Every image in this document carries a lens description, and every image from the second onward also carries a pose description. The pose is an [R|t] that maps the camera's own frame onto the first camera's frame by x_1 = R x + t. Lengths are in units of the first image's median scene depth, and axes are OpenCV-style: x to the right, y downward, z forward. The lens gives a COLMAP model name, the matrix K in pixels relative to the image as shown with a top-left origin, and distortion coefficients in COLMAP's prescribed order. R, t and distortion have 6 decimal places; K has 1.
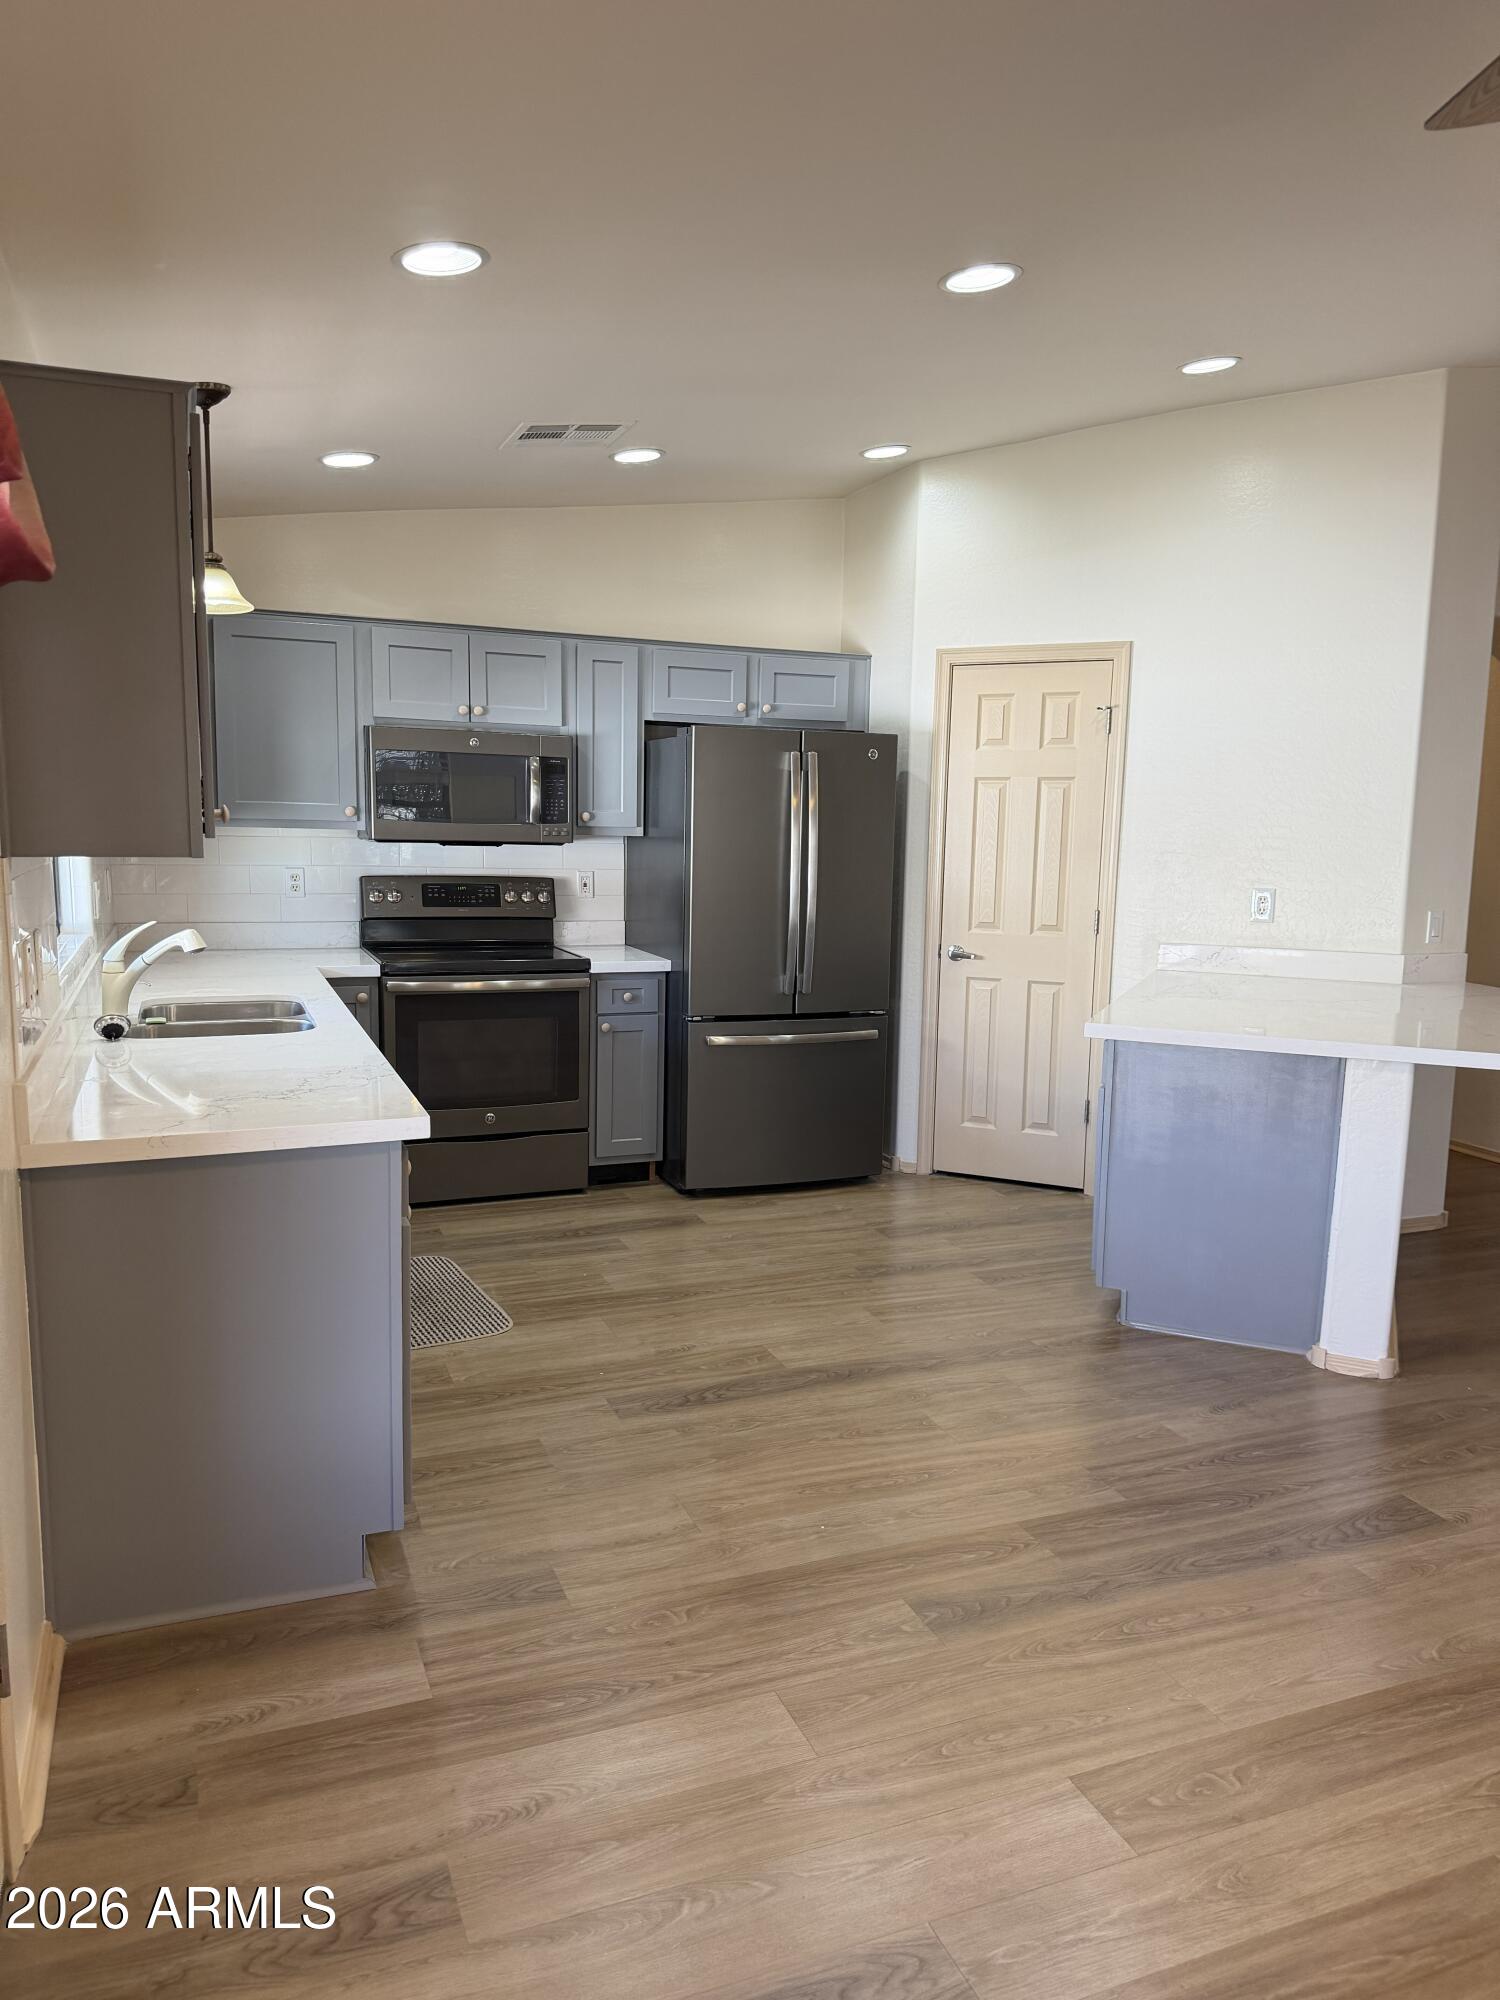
lens RADIAL K [[1408.3, 0, 758.7], [0, 1408.3, 990.6], [0, 0, 1]] dist [0.047580, -0.048960]
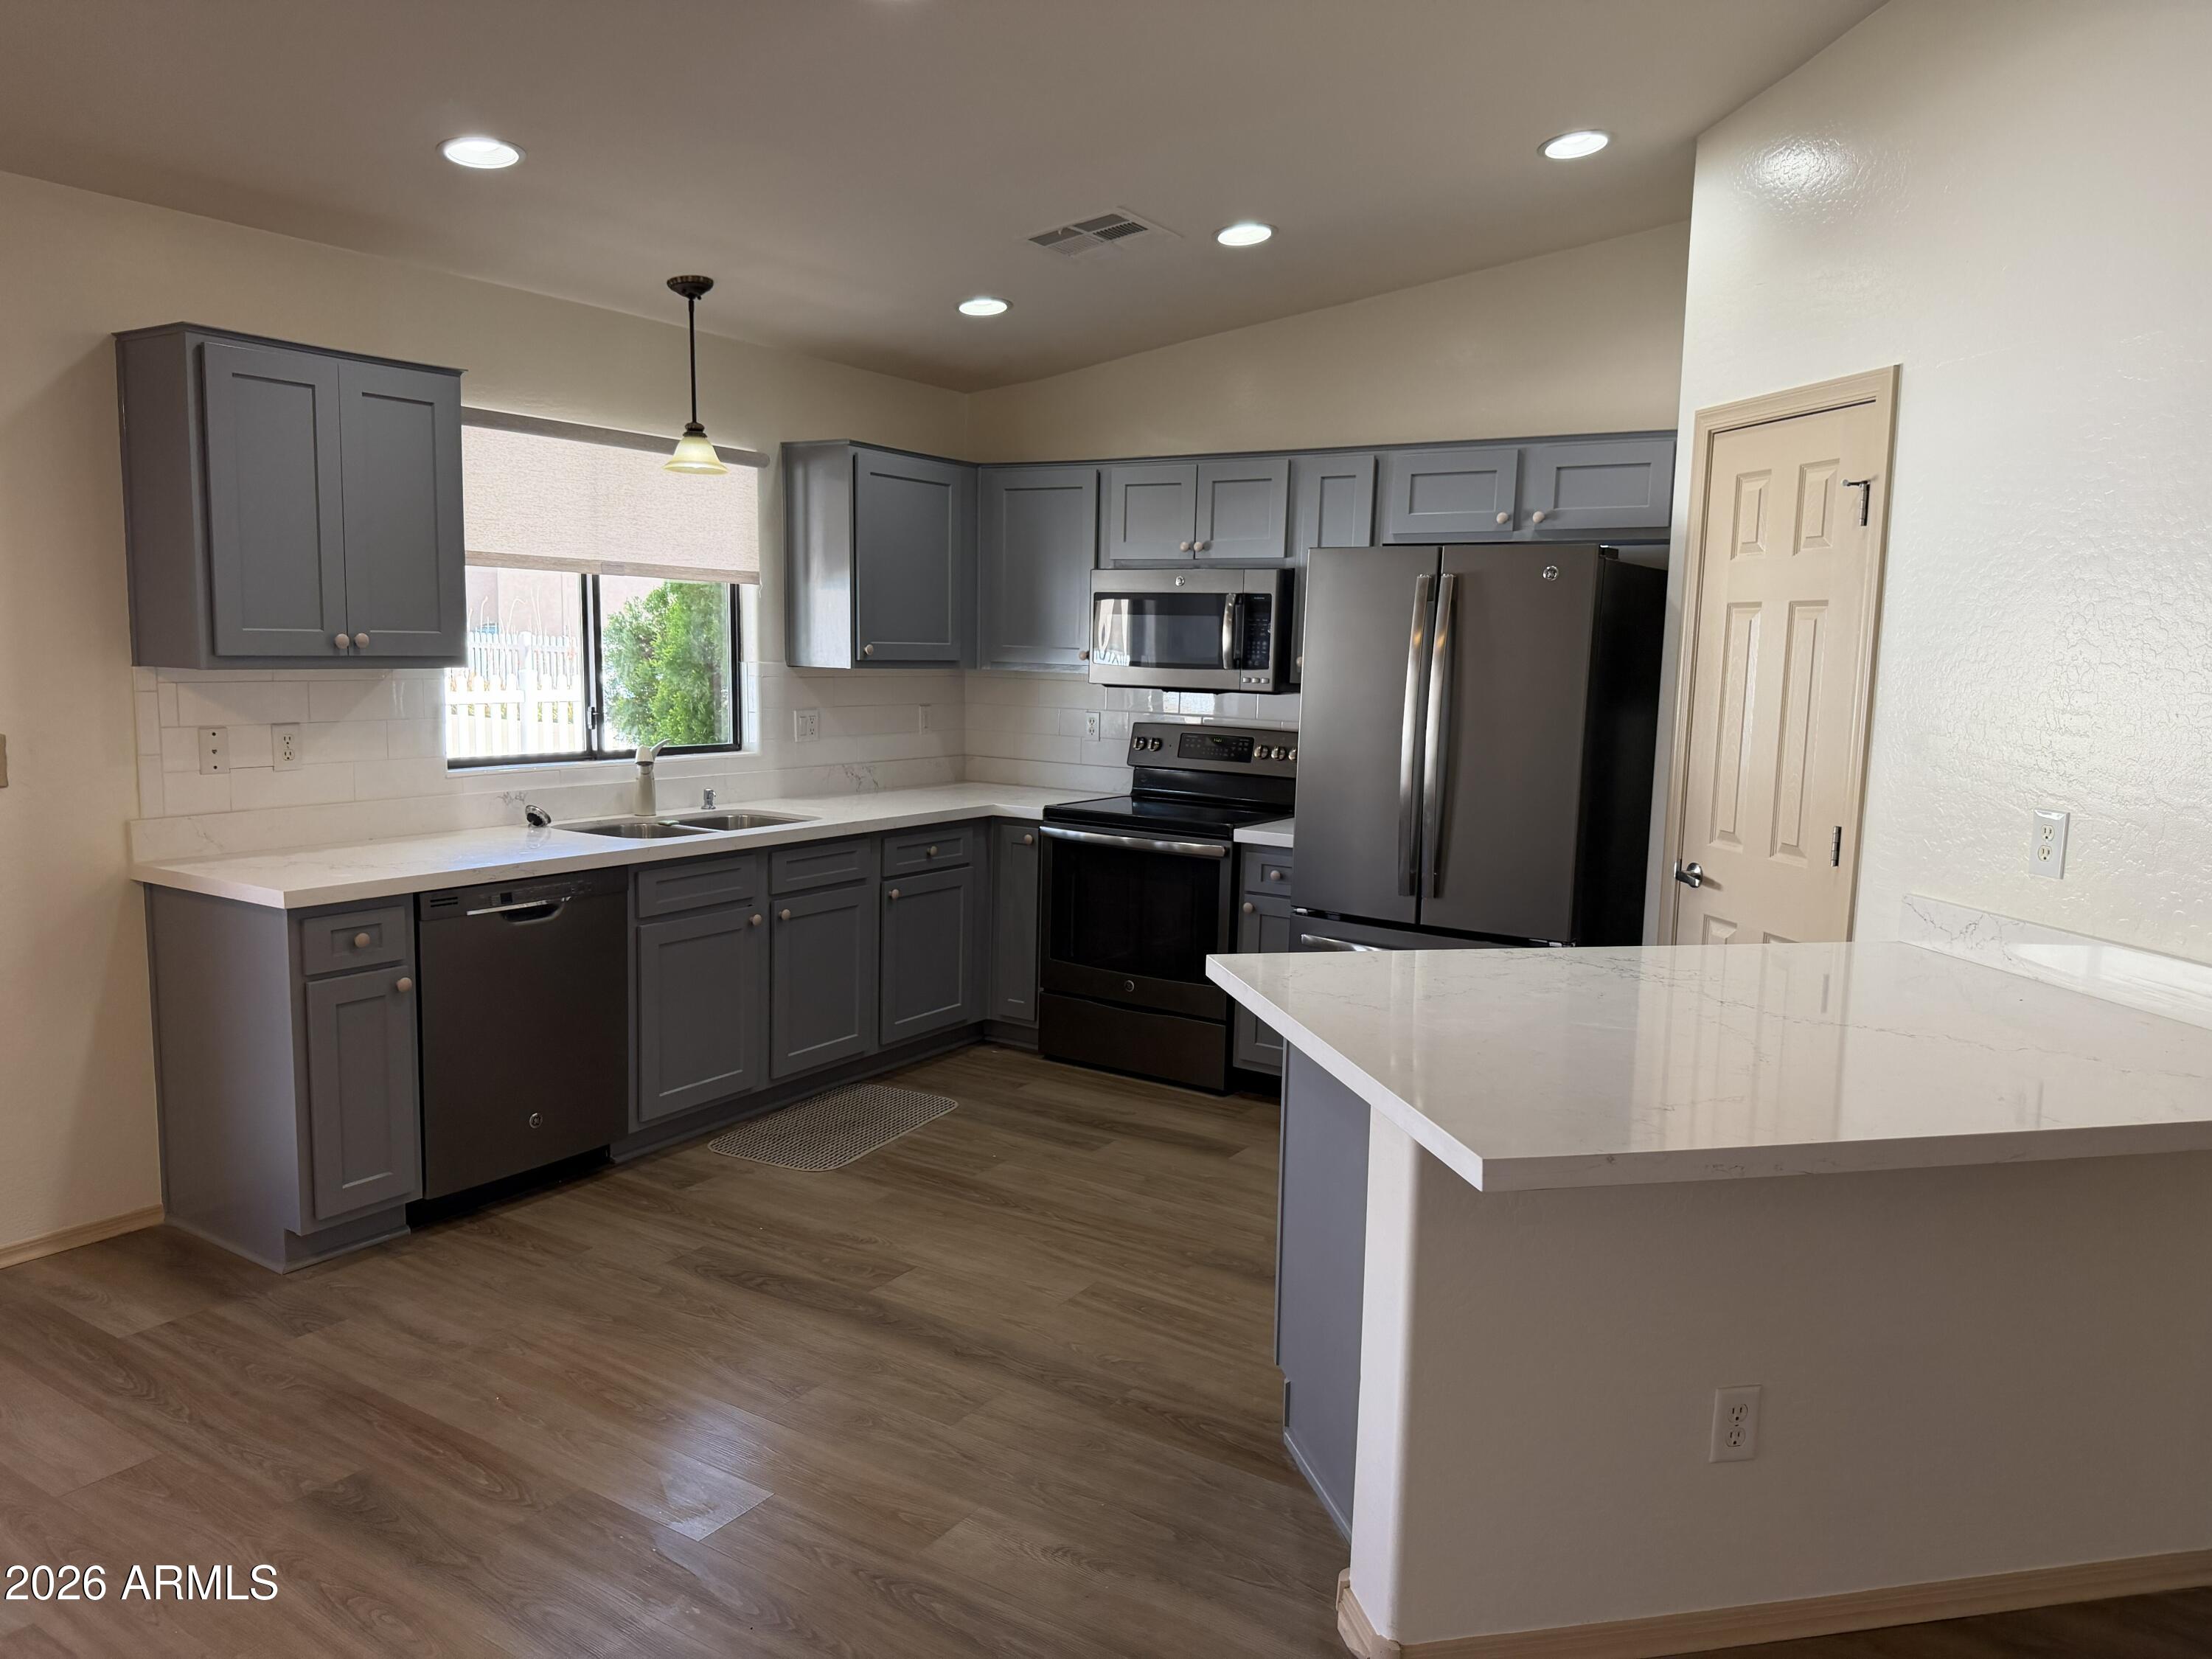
lens RADIAL K [[1557.6, 0, 1100.9], [0, 1557.6, 816.2], [0, 0, 1]] dist [0.047580, -0.048960]
pose [[0.565810, 0.088136, -0.819811, 0.729643], [-0.109917, 0.993459, 0.030943, -0.057930], [0.817176, 0.072604, 0.571797, 0.460043]]
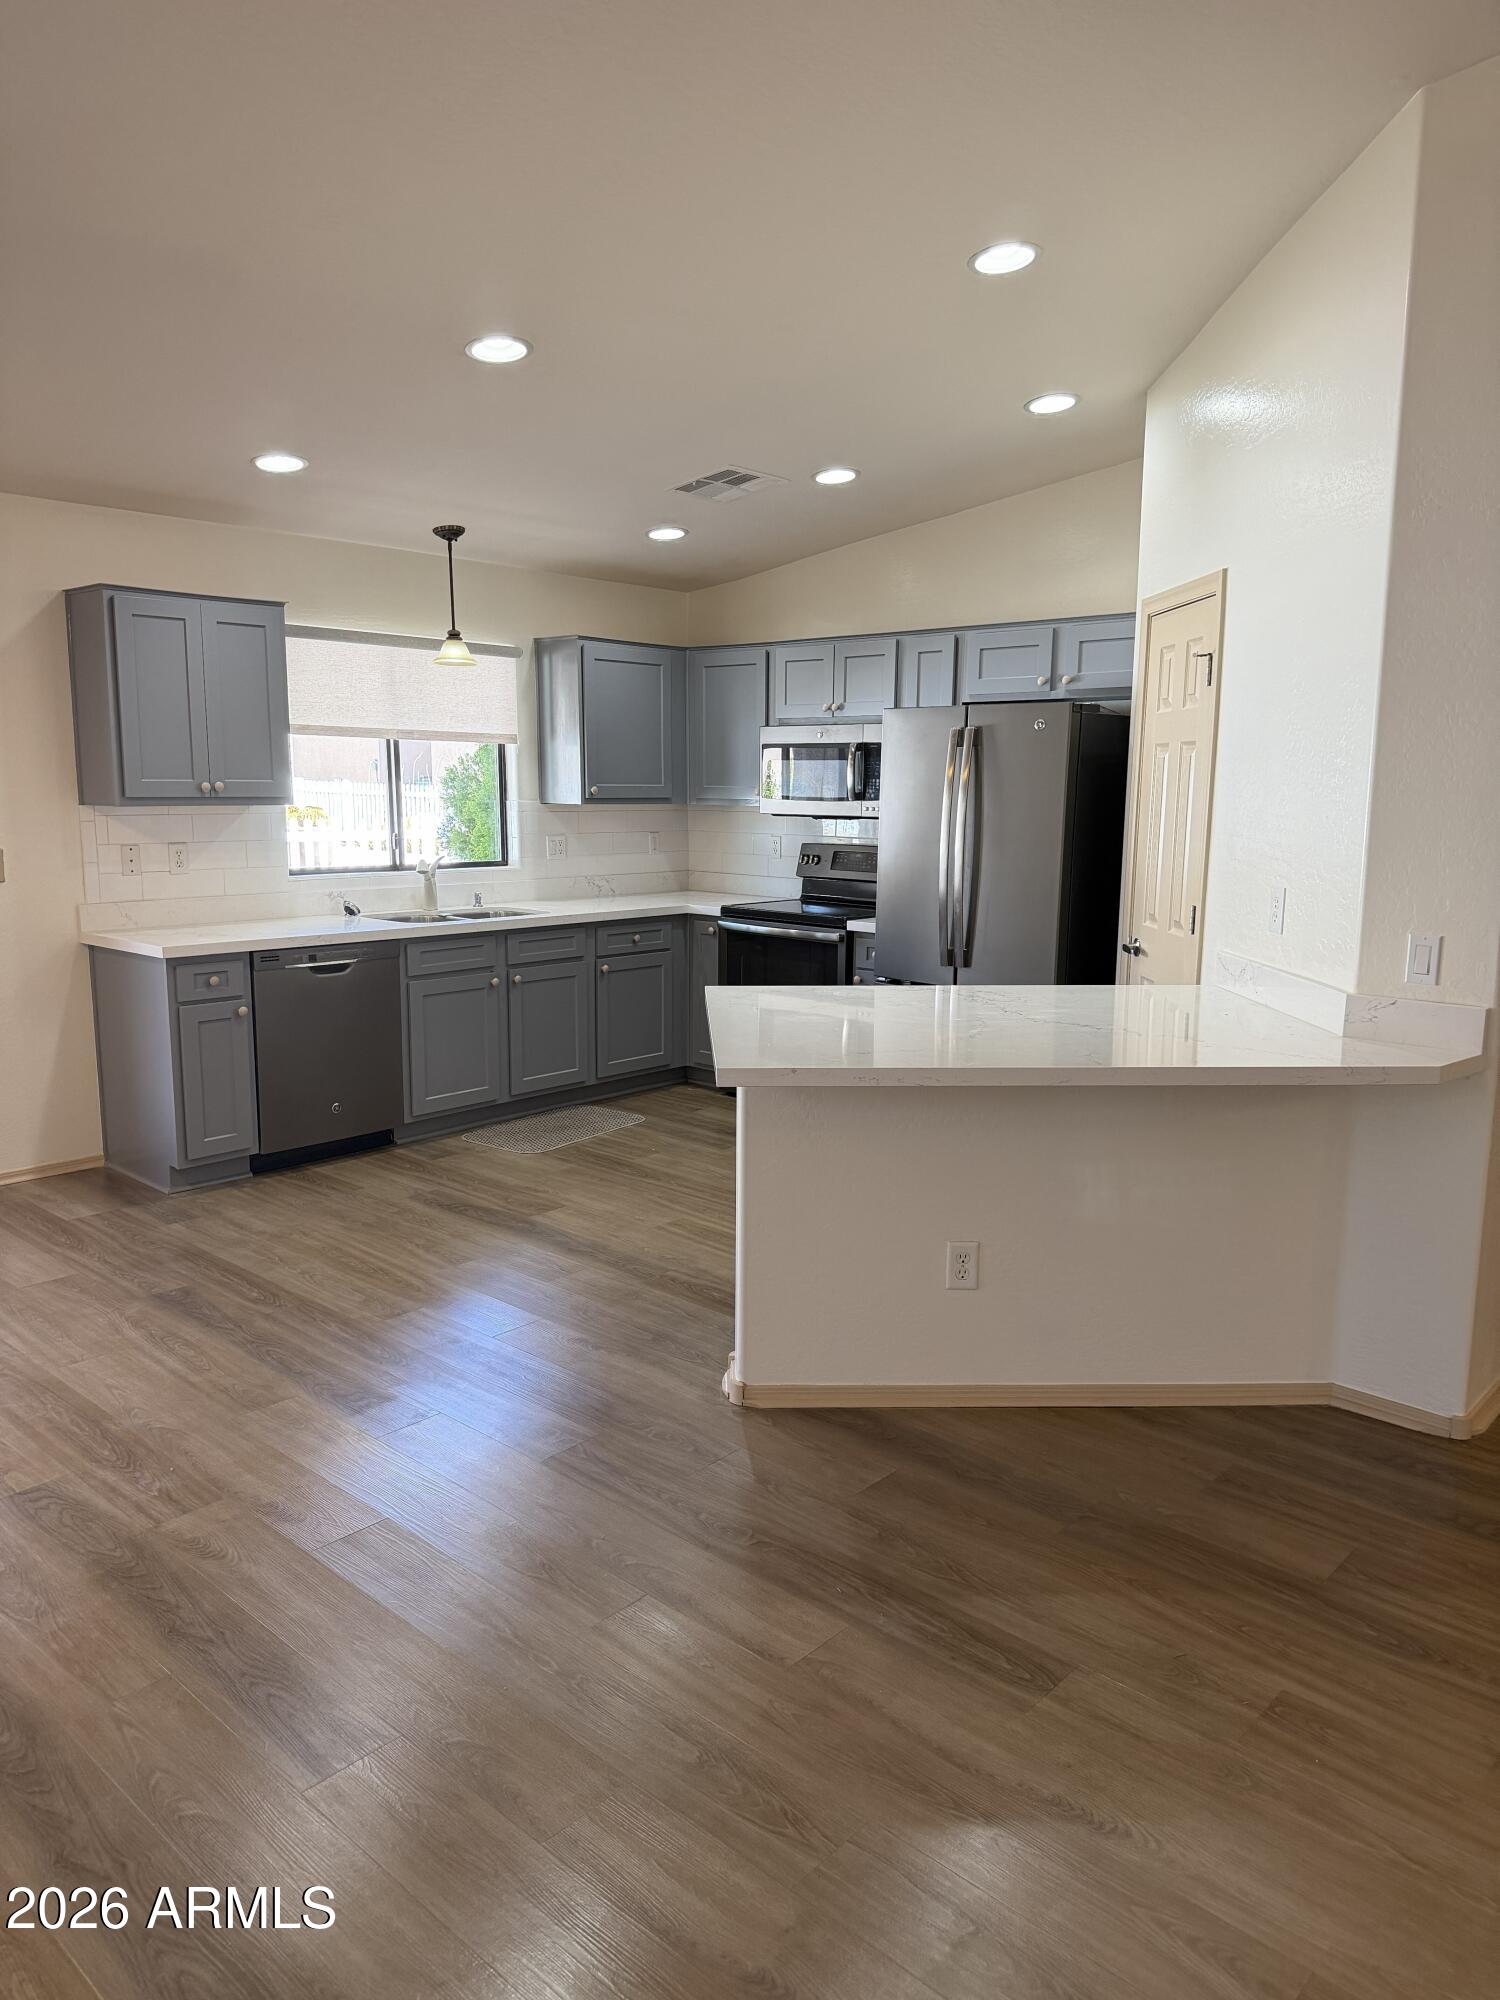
lens RADIAL K [[1408.3, 0, 758.7], [0, 1408.3, 991.3], [0, 0, 1]] dist [0.047580, -0.048960]
pose [[0.426526, 0.117985, -0.896747, 1.058413], [-0.106063, 0.991140, 0.079956, -0.055714], [0.898235, 0.061009, 0.435261, 0.516263]]
